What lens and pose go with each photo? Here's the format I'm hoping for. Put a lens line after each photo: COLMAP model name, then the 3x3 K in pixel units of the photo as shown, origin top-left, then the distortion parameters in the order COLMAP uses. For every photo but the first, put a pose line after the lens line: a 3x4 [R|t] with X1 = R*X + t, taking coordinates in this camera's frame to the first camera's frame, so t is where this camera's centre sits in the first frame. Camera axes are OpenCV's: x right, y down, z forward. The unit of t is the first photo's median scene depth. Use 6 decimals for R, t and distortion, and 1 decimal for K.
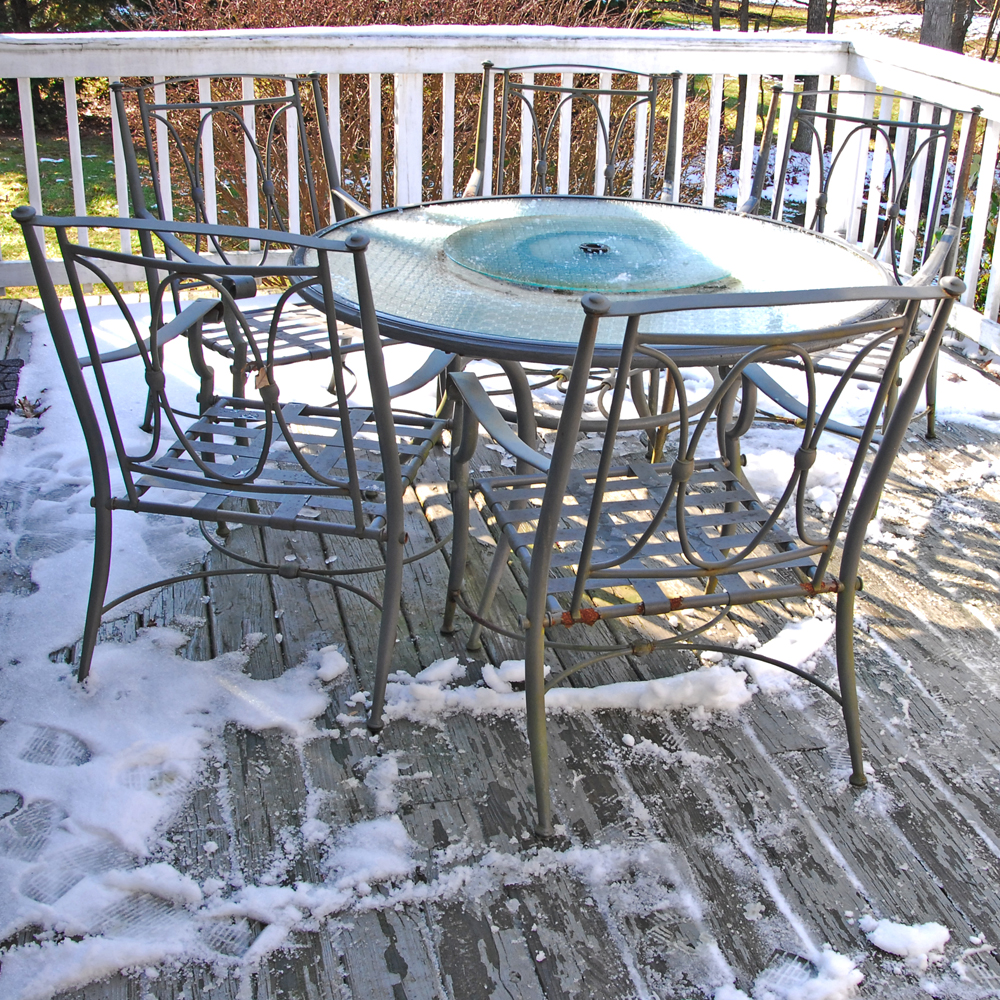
lens RADIAL K [[1382.0, 0, 503.8], [0, 1382.0, 497.6], [0, 0, 1]] dist [-0.101890, 0.000000]
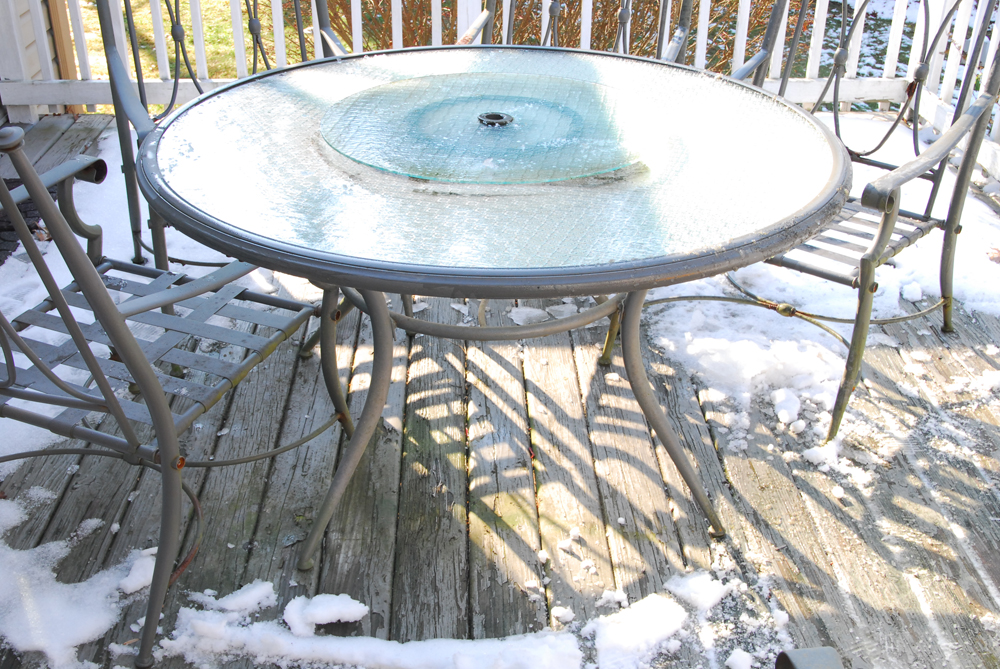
lens RADIAL K [[1099.5, 0, 491.6], [0, 1099.5, 336.7], [0, 0, 1]] dist [-0.036313, 0.000000]
pose [[0.975244, 0.086066, -0.203696, 0.199456], [-0.069568, 0.993792, 0.086823, -0.096720], [0.209904, -0.070502, 0.975177, 0.288924]]
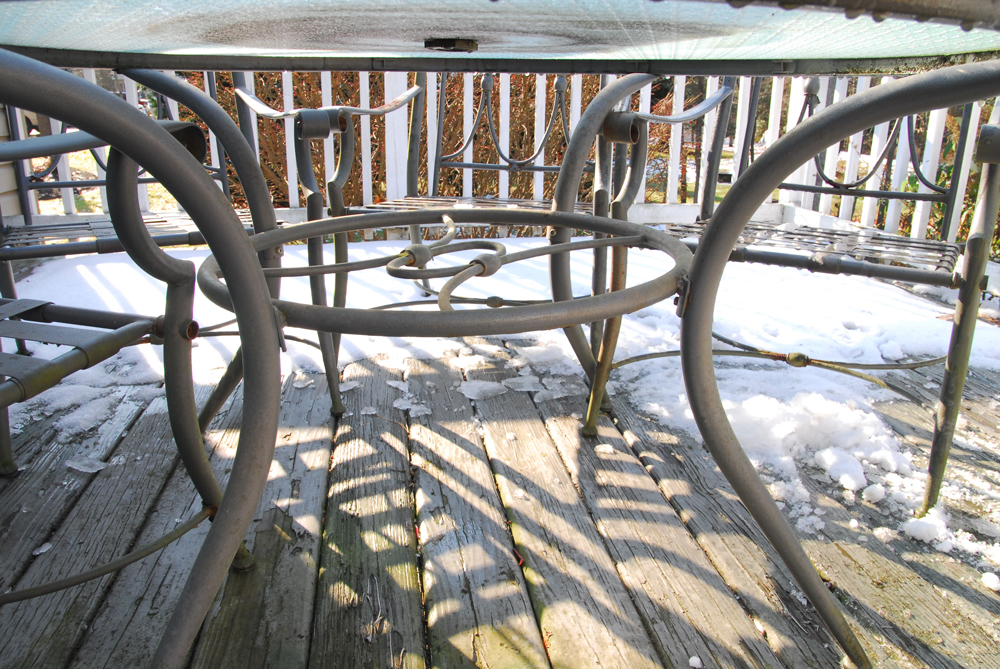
lens RADIAL K [[733.5, 0, 496.7], [0, 733.5, 333.8], [0, 0, 1]] dist [-0.087508, 0.029979]
pose [[0.995196, 0.017290, -0.096369, 0.104210], [-0.029118, 0.992015, -0.122716, -0.017100], [0.093477, 0.124933, 0.987752, 0.668764]]
